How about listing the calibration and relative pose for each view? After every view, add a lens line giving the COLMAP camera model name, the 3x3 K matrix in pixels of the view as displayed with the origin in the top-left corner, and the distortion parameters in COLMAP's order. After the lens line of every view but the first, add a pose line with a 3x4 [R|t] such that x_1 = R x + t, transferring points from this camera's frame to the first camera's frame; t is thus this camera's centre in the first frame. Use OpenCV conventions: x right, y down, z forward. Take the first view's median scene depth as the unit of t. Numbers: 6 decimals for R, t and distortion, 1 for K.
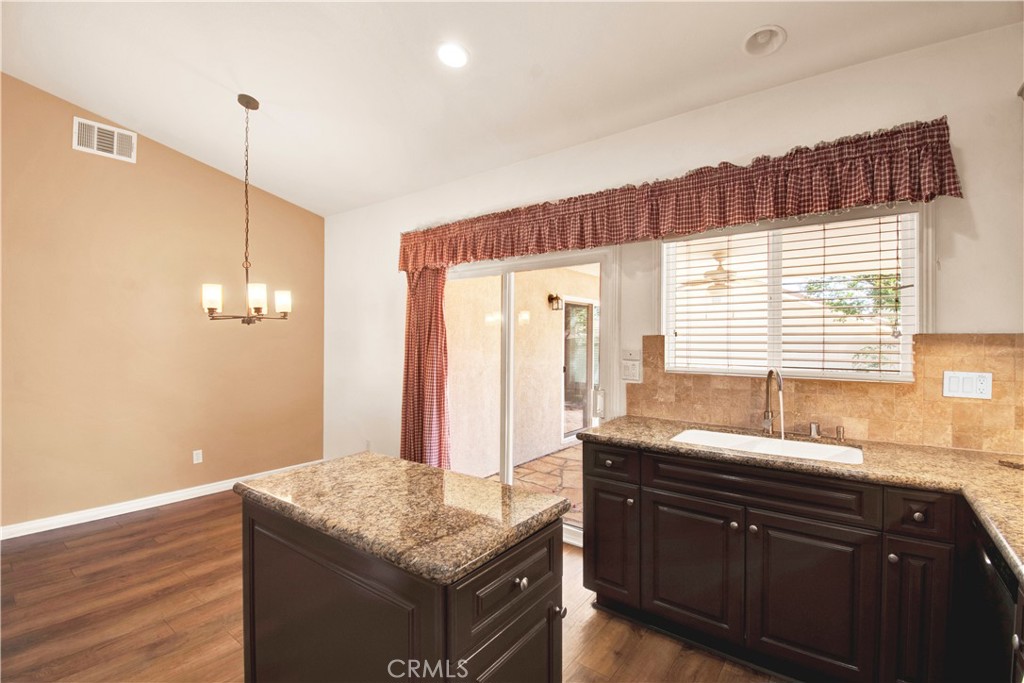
lens RADIAL K [[452.2, 0, 526.9], [0, 452.2, 340.7], [0, 0, 1]] dist [0.000662, -0.000326]
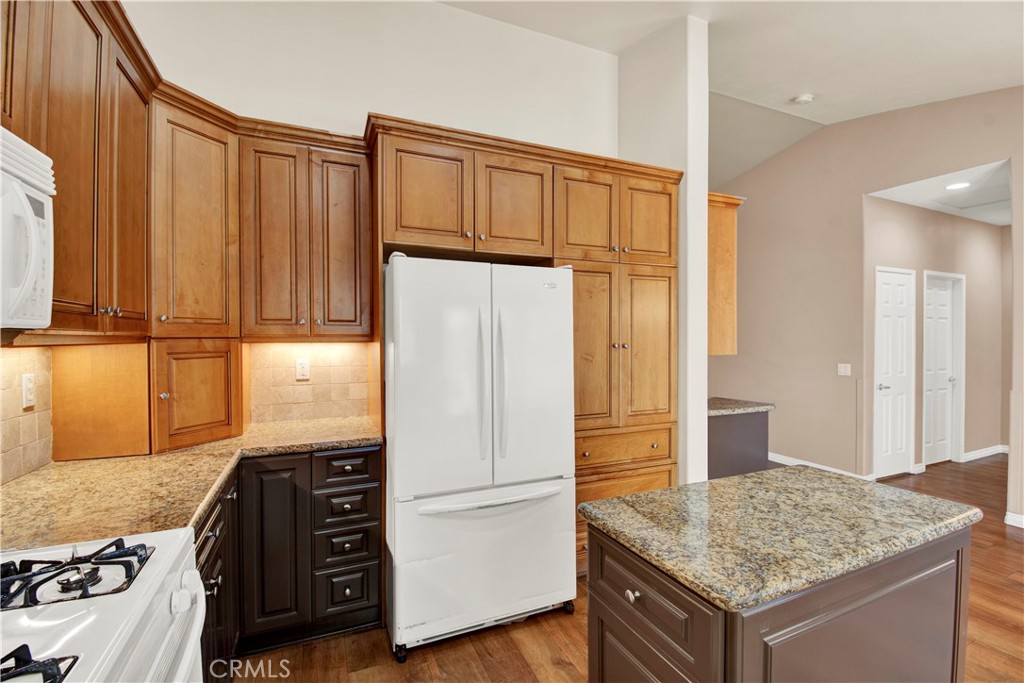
lens RADIAL K [[456.0, 0, 512.0], [0, 456.0, 341.5], [0, 0, 1]] dist [0.001366, -0.000624]
pose [[-0.508499, 0.005350, -0.861046, 0.536564], [-0.000450, 0.999979, 0.006479, 0.000013], [0.861062, 0.003682, -0.508486, 0.728837]]
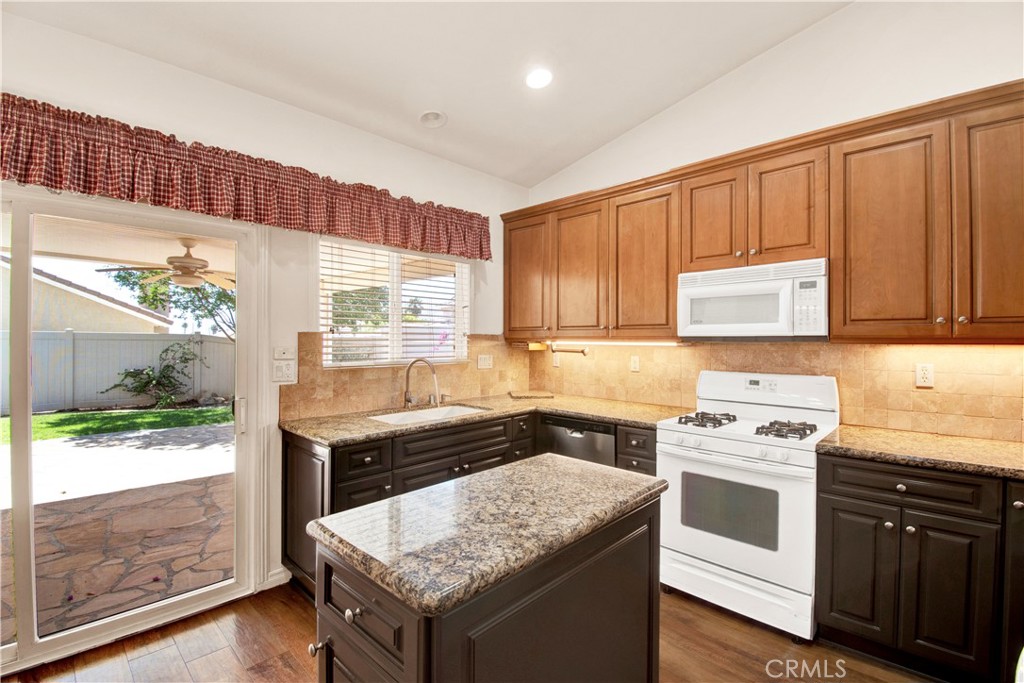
lens RADIAL K [[452.8, 0, 512.0], [0, 452.8, 341.5], [0, 0, 1]] dist [-0.015977, -0.000573]
pose [[0.141352, -0.007504, 0.989931, -0.889185], [-0.001996, 0.999967, 0.007865, -0.001285], [-0.989957, -0.003088, 0.141333, 0.630117]]
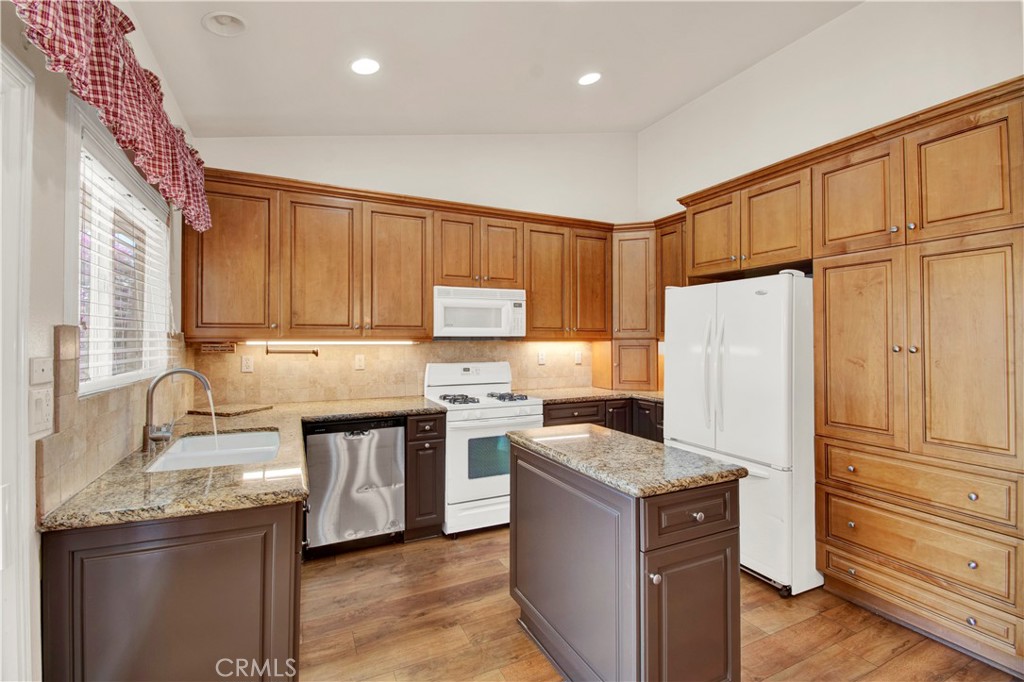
lens RADIAL K [[456.0, 0, 512.0], [0, 456.0, 341.0], [0, 0, 1]] dist [0.001366, -0.000624]
pose [[-0.878532, -0.006053, 0.477645, -0.517156], [-0.003494, 0.999974, 0.006246, -0.001867], [-0.477670, 0.003818, -0.878531, 1.731376]]
